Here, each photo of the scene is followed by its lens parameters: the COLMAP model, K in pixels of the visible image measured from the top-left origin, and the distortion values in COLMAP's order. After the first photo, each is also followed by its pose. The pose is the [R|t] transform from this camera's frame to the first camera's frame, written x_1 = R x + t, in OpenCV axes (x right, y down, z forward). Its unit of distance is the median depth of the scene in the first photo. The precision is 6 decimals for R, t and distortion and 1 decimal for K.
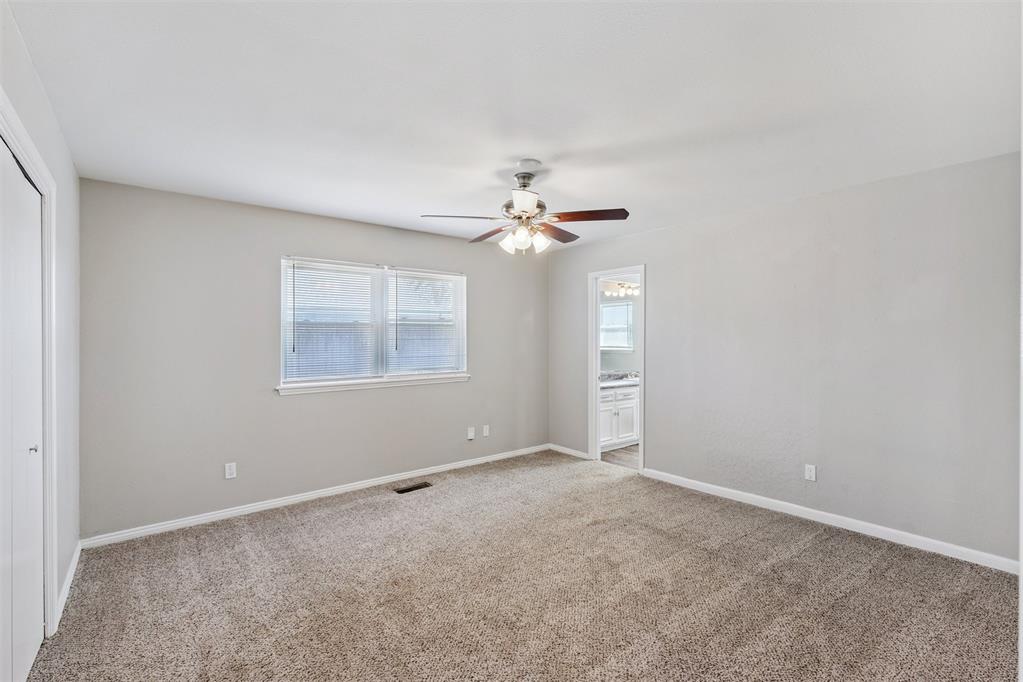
lens RADIAL K [[461.4, 0, 515.2], [0, 461.4, 341.0], [0, 0, 1]] dist [0.009094, -0.001434]
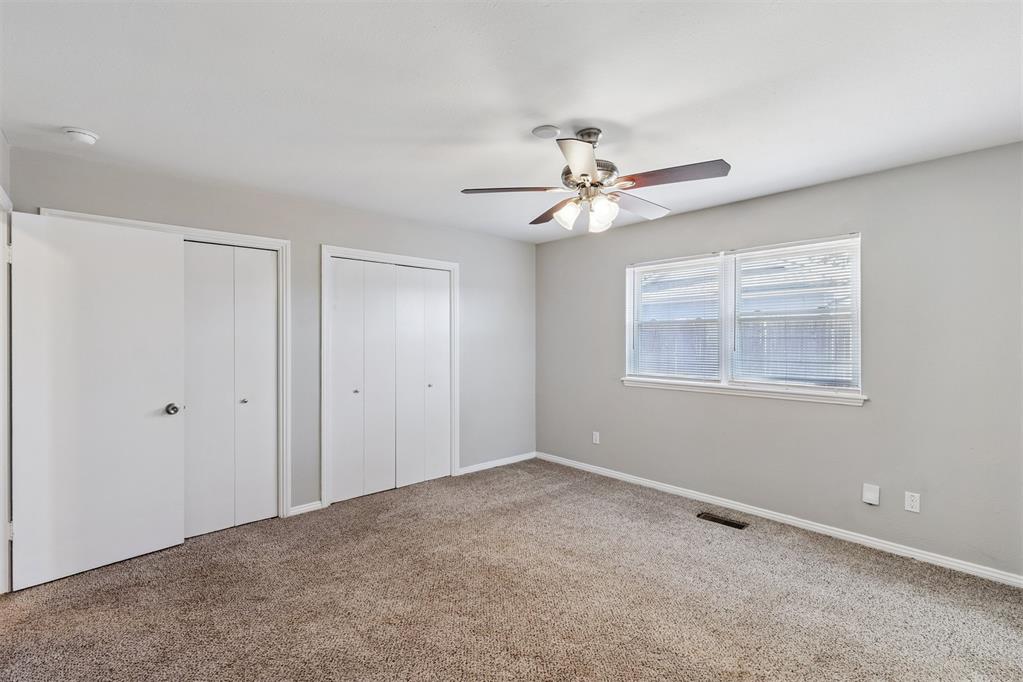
lens RADIAL K [[461.4, 0, 507.2], [0, 461.4, 338.4], [0, 0, 1]] dist [0.009094, -0.001434]
pose [[0.045917, 0.004472, -0.998935, 0.590735], [-0.003868, 0.999983, 0.004299, -0.004732], [0.998938, 0.003667, 0.045934, 0.599618]]
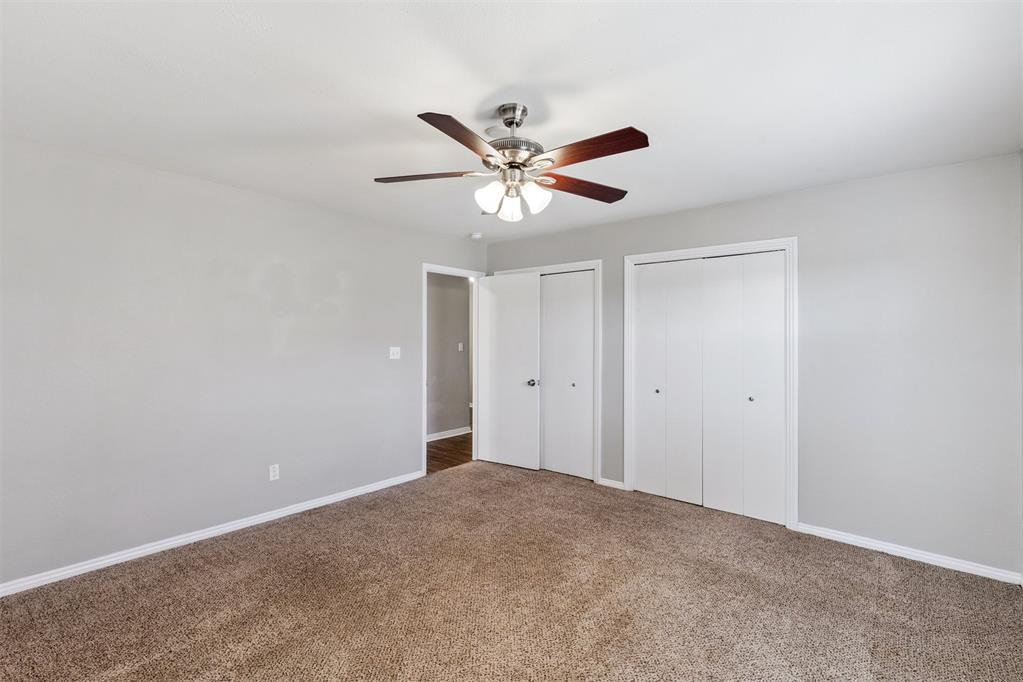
lens RADIAL K [[461.4, 0, 504.1], [0, 461.4, 336.1], [0, 0, 1]] dist [0.009094, -0.001434]
pose [[-0.983694, -0.002105, -0.179838, 0.124234], [-0.002416, 0.999996, 0.001507, -0.006998], [0.179834, 0.001917, -0.983695, 1.225179]]
